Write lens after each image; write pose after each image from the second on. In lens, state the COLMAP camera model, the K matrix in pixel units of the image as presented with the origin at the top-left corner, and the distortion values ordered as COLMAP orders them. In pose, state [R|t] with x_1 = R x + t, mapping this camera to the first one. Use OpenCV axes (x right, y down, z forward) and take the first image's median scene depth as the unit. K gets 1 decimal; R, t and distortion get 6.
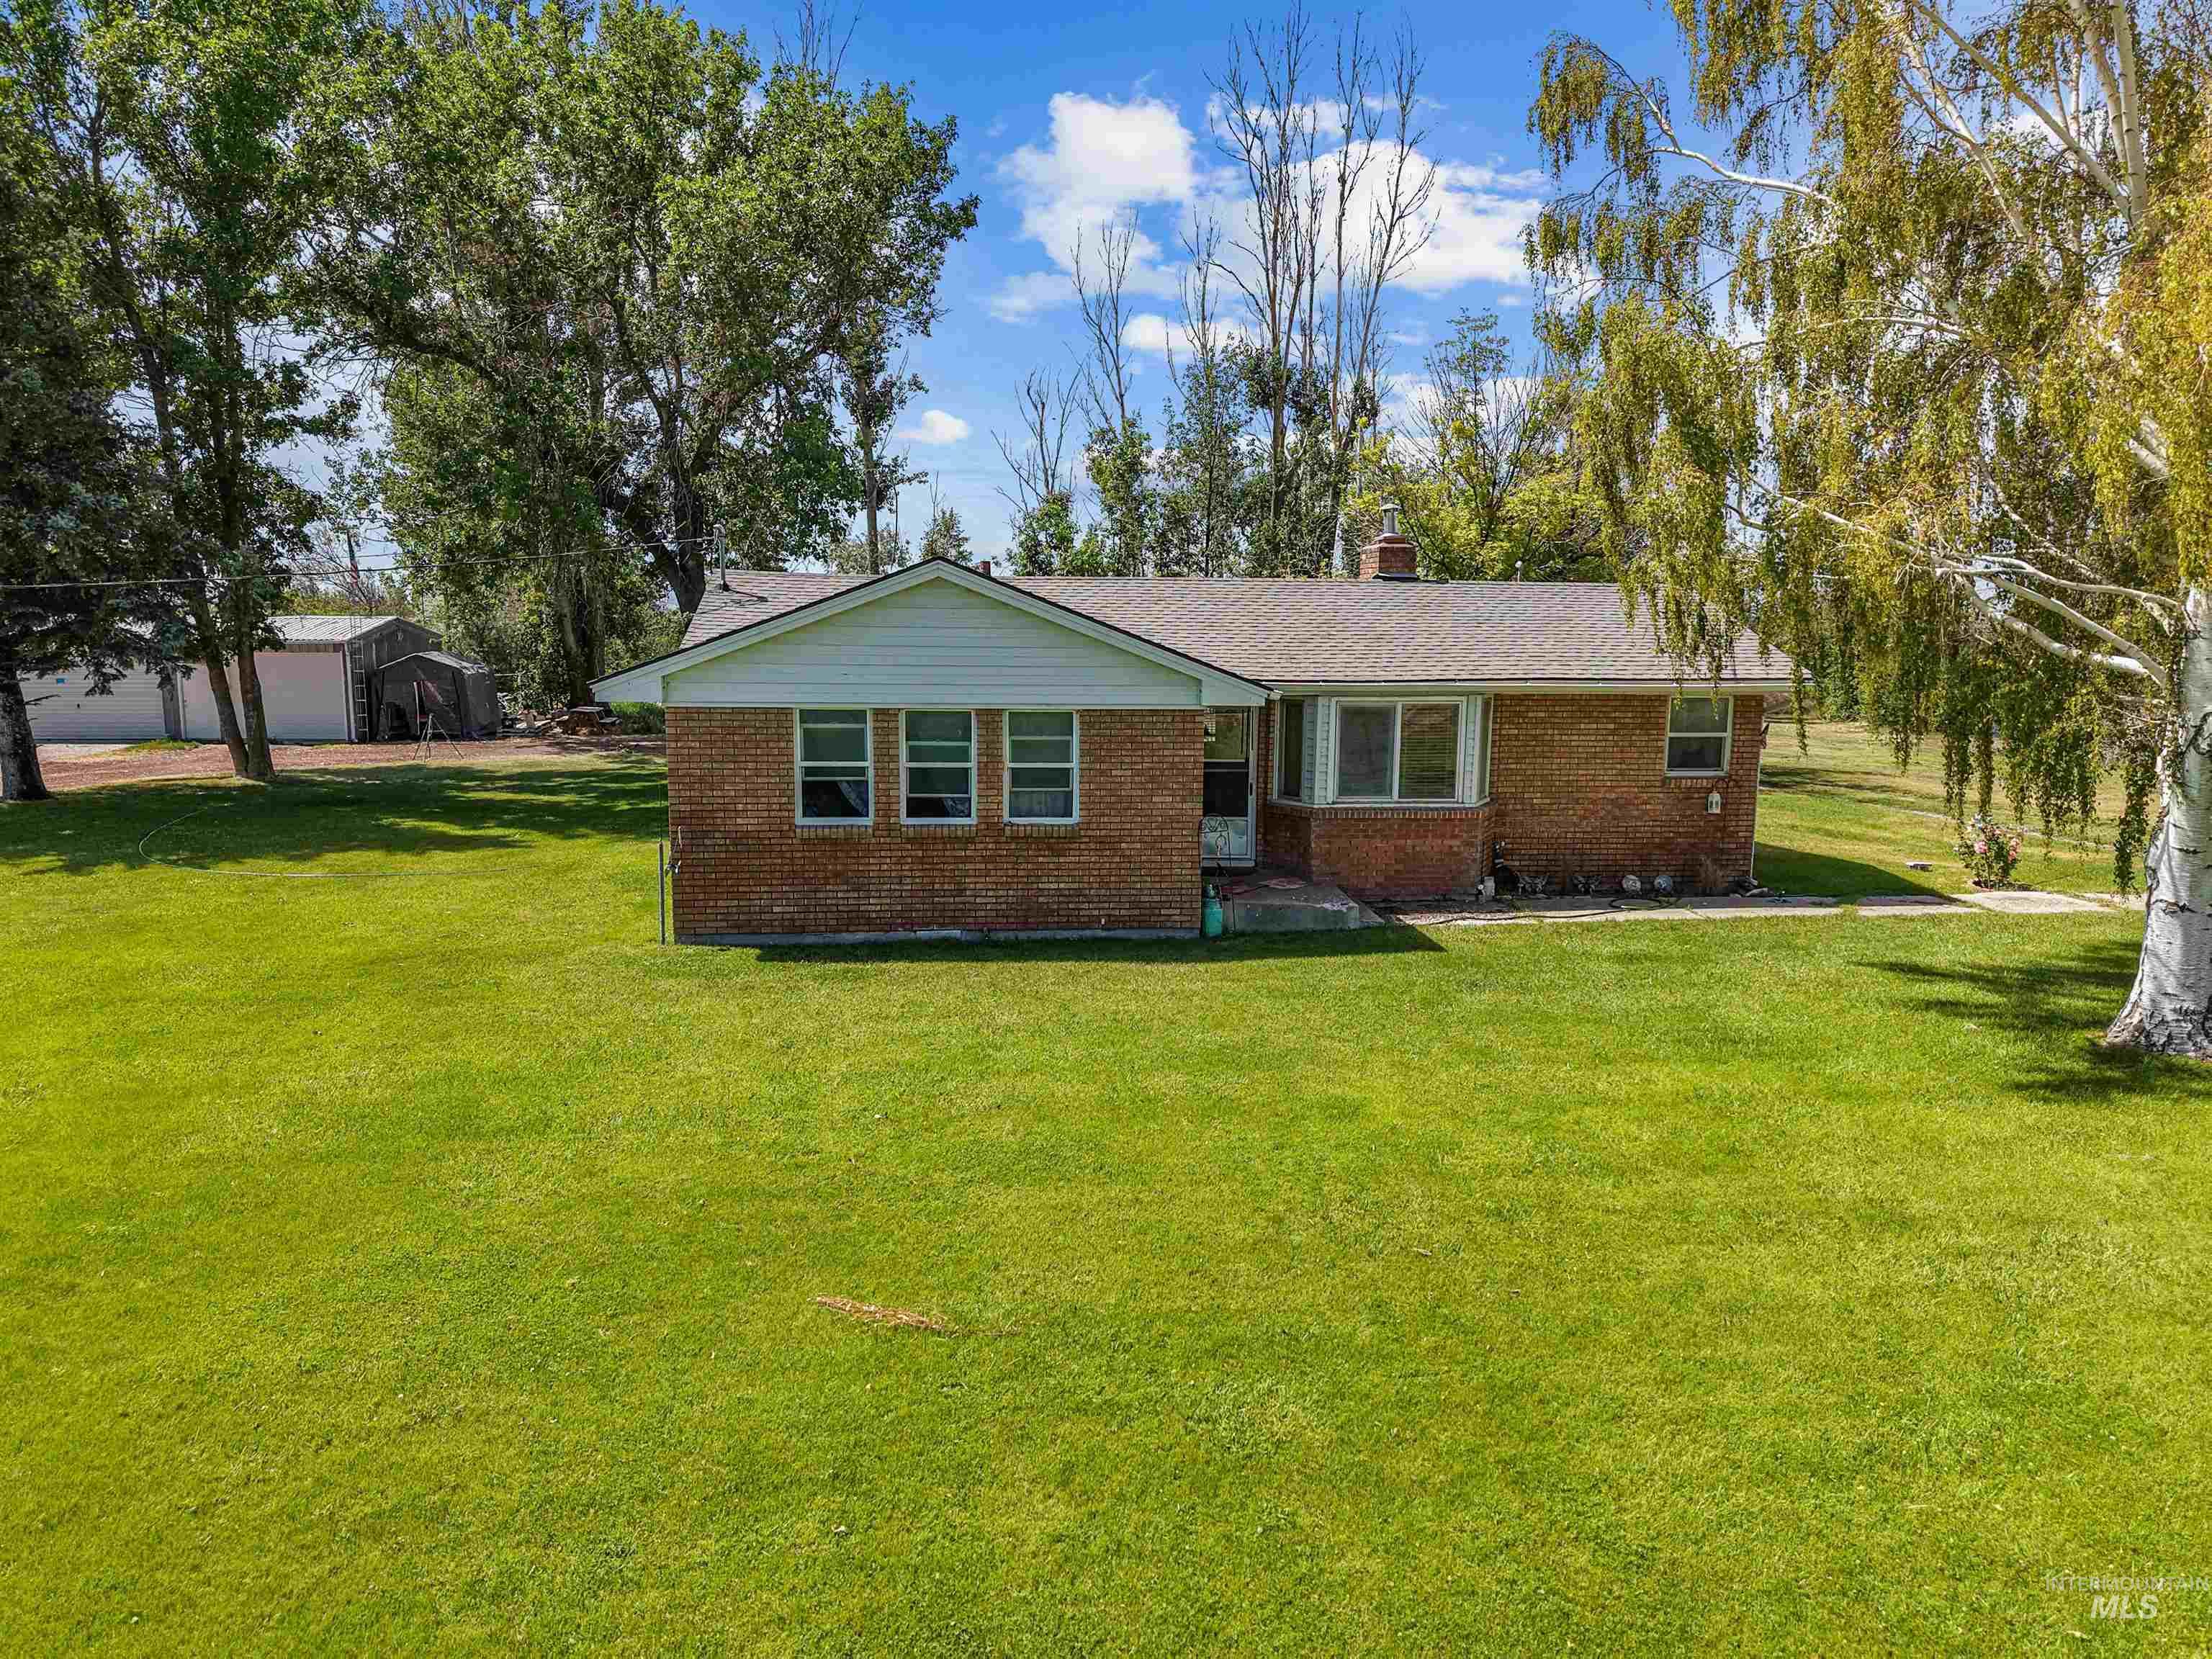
lens RADIAL K [[1495.9, 0, 1106.0], [0, 1495.9, 829.5], [0, 0, 1]] dist [0.021843, -0.027463]
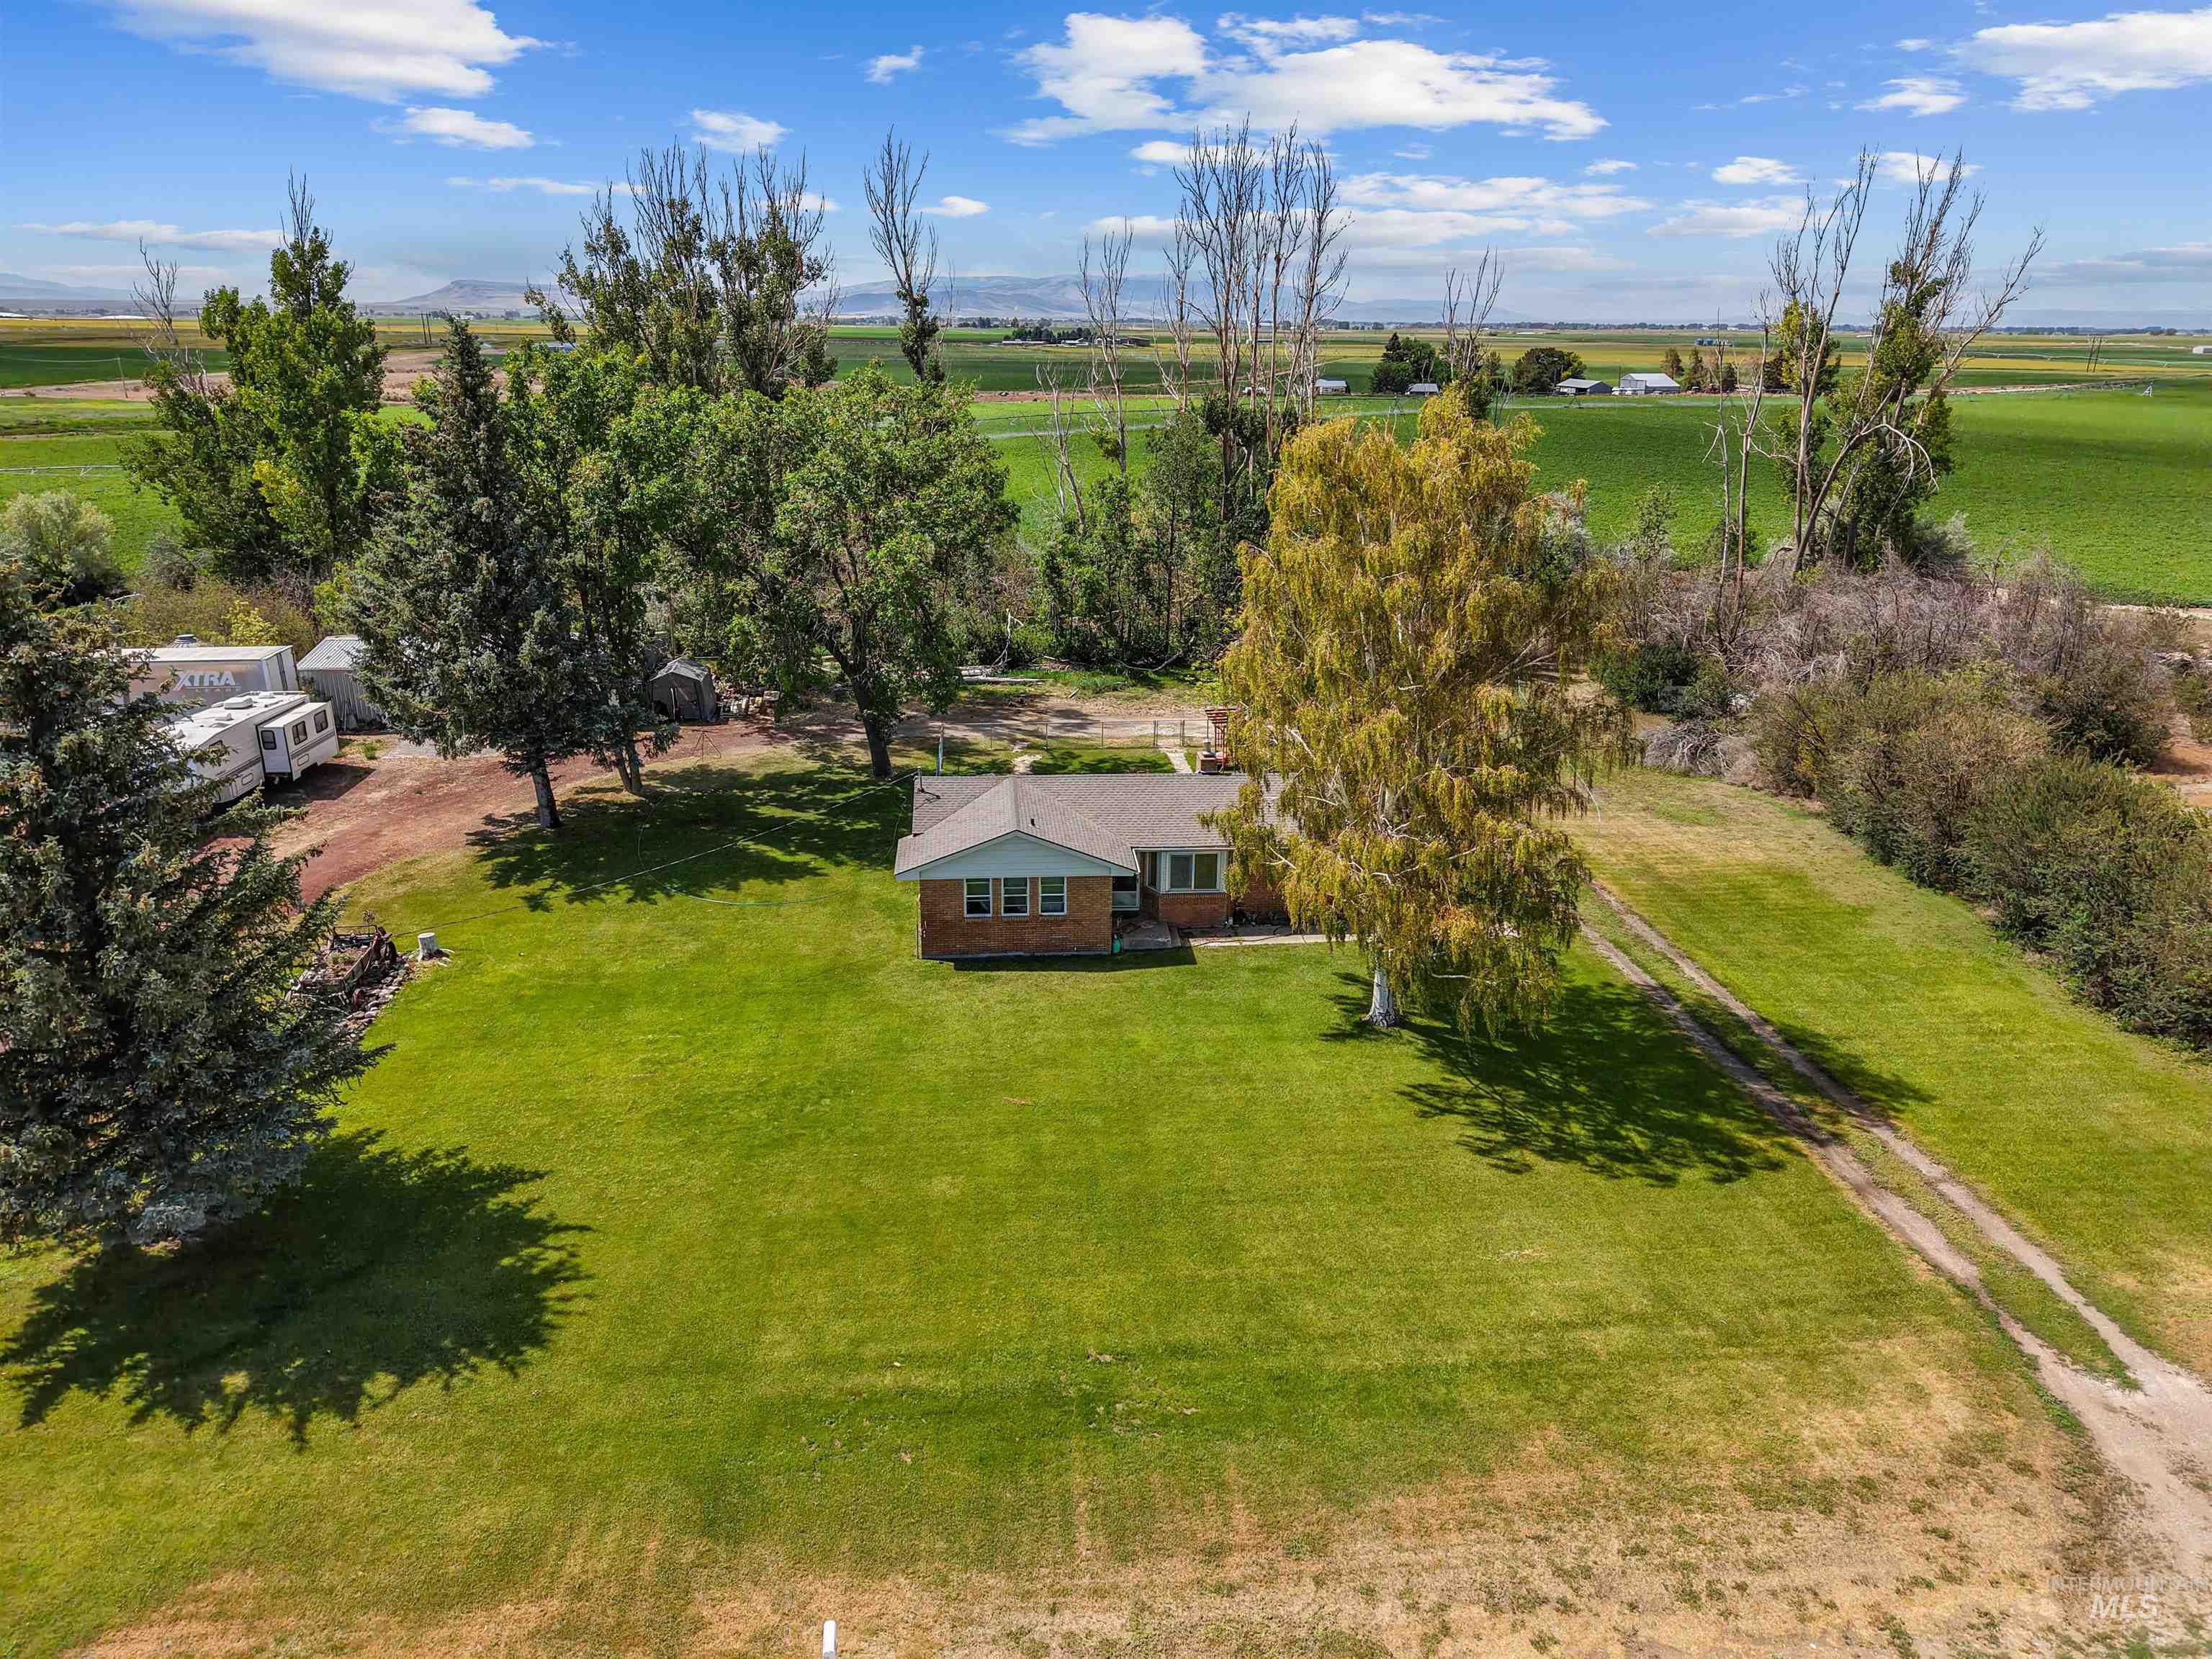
lens RADIAL K [[1495.9, 0, 1106.0], [0, 1495.9, 829.5], [0, 0, 1]] dist [0.021843, -0.027463]
pose [[0.999906, 0.007779, -0.011256, 0.084393], [-0.005544, 0.982444, 0.186474, -0.672263], [0.012509, -0.186394, 0.982395, -1.671509]]
